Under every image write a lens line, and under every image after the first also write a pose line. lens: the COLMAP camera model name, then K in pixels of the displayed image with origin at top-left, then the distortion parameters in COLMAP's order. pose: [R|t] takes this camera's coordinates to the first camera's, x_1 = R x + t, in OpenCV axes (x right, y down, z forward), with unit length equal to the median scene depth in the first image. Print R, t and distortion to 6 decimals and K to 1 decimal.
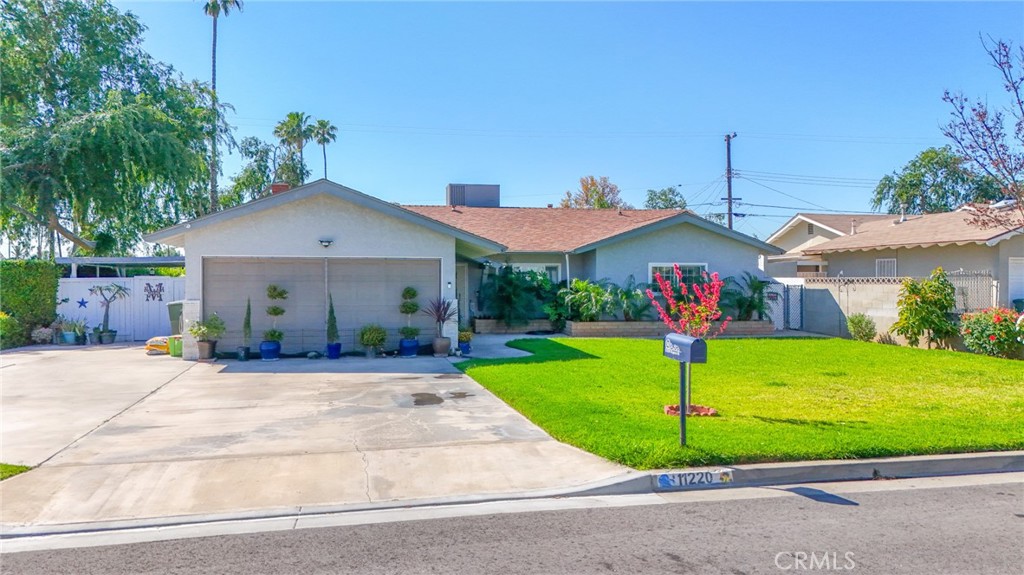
lens RADIAL K [[755.6, 0, 511.7], [0, 755.6, 285.7], [0, 0, 1]] dist [0.075593, -0.063733]
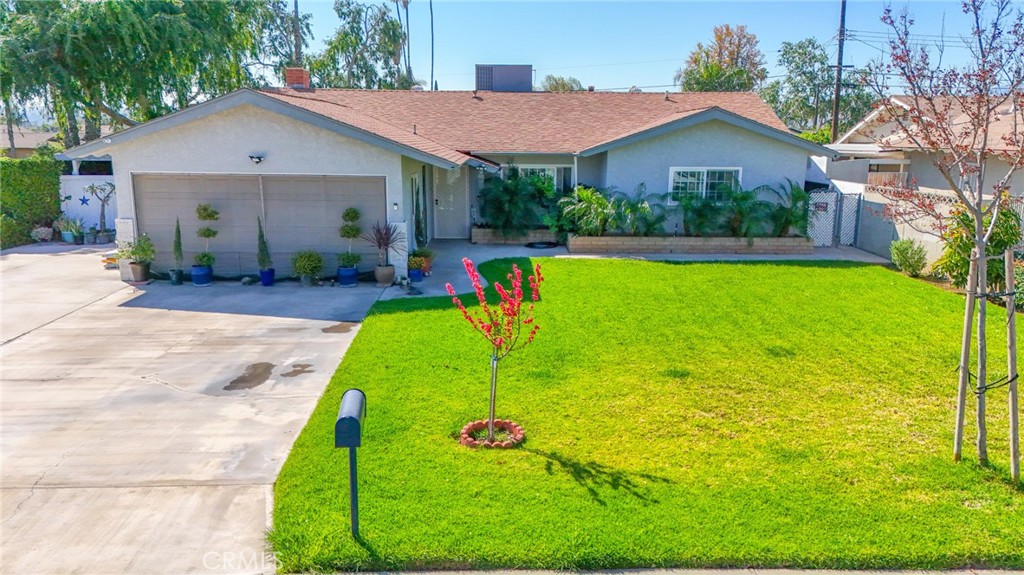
lens RADIAL K [[755.6, 0, 511.5], [0, 755.6, 286.9], [0, 0, 1]] dist [0.075593, -0.063733]
pose [[0.984030, 0.042660, -0.172817, 0.170089], [-0.009209, 0.981757, 0.189914, -0.063116], [0.177767, -0.185290, 0.966471, 0.108498]]
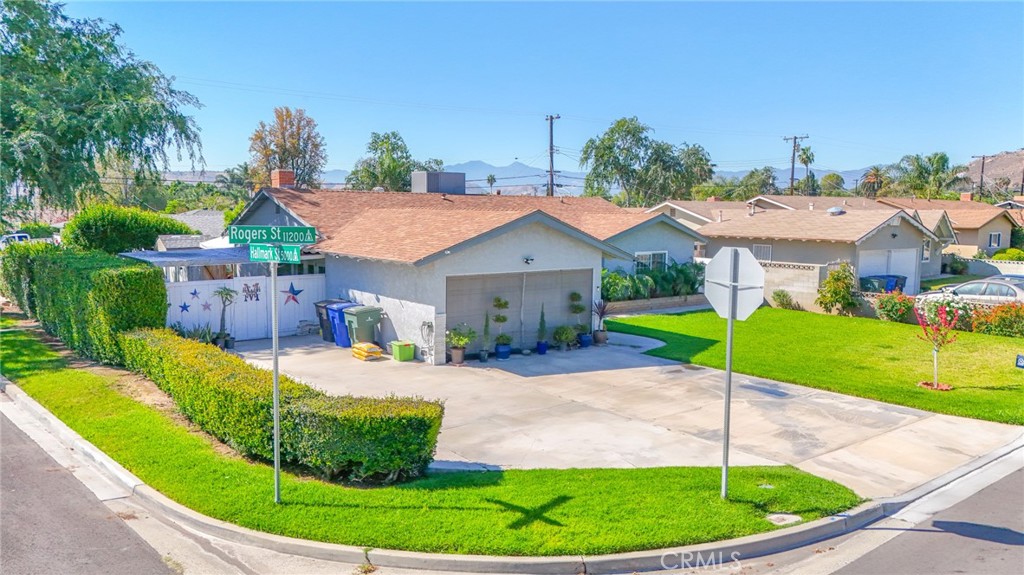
lens RADIAL K [[755.6, 0, 512.1], [0, 755.6, 286.4], [0, 0, 1]] dist [0.075593, -0.063733]
pose [[0.889737, -0.037973, 0.454892, -0.634073], [-0.006991, 0.995284, 0.096756, -0.101703], [-0.456420, -0.089268, 0.885275, -0.051515]]
